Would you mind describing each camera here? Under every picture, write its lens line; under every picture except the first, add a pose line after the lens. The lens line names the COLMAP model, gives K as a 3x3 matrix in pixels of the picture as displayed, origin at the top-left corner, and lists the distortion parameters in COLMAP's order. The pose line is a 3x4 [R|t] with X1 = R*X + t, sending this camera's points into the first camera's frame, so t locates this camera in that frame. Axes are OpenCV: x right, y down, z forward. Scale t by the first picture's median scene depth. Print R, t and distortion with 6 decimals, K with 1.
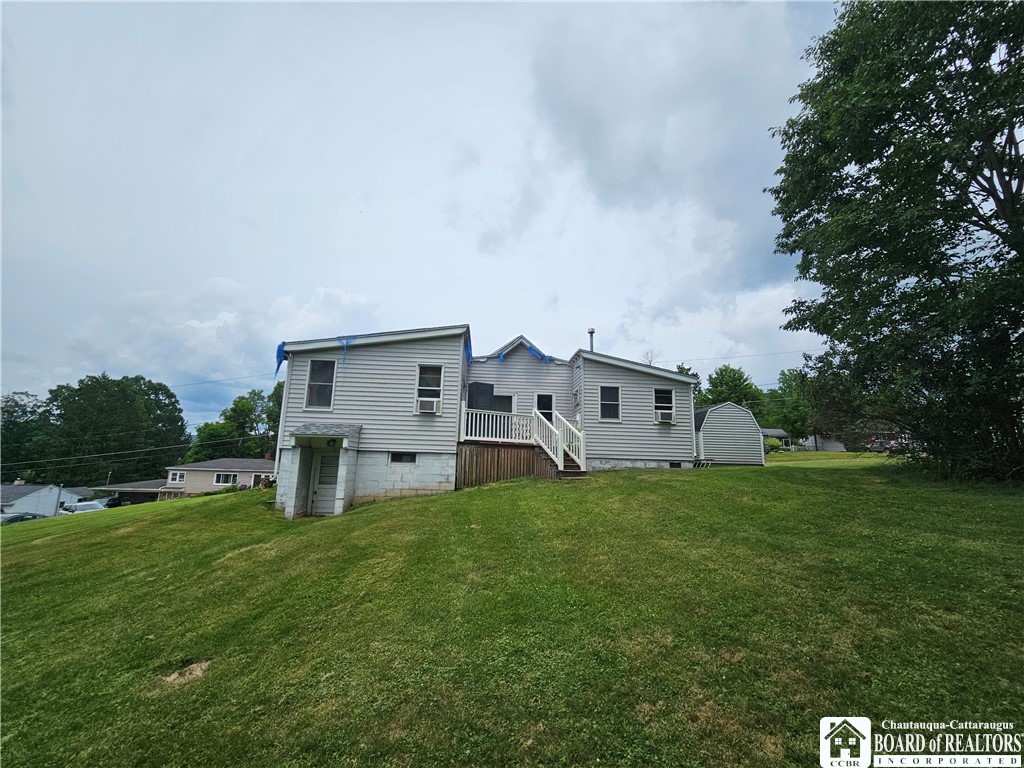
lens RADIAL K [[419.6, 0, 515.5], [0, 419.6, 381.4], [0, 0, 1]] dist [-0.004517, 0.000616]
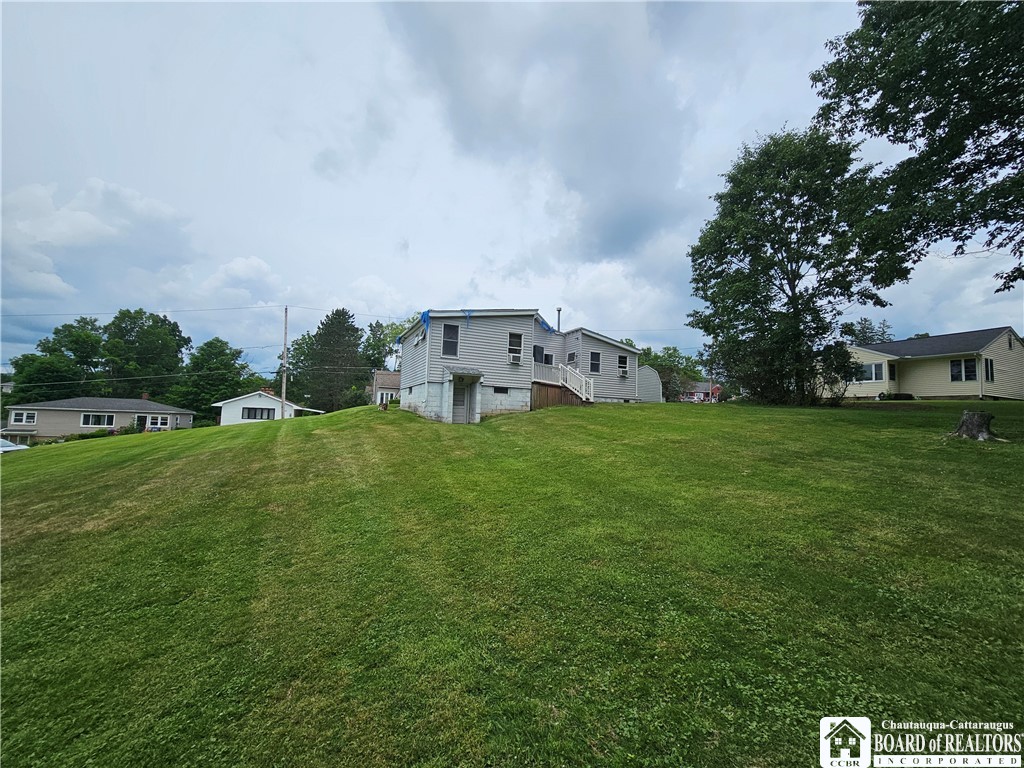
lens RADIAL K [[419.6, 0, 516.5], [0, 419.6, 387.9], [0, 0, 1]] dist [-0.004517, 0.000616]
pose [[0.932575, 0.032250, 0.359534, -0.636241], [-0.077905, 0.990510, 0.113225, -0.011266], [-0.352470, -0.133601, 0.926237, -0.405371]]
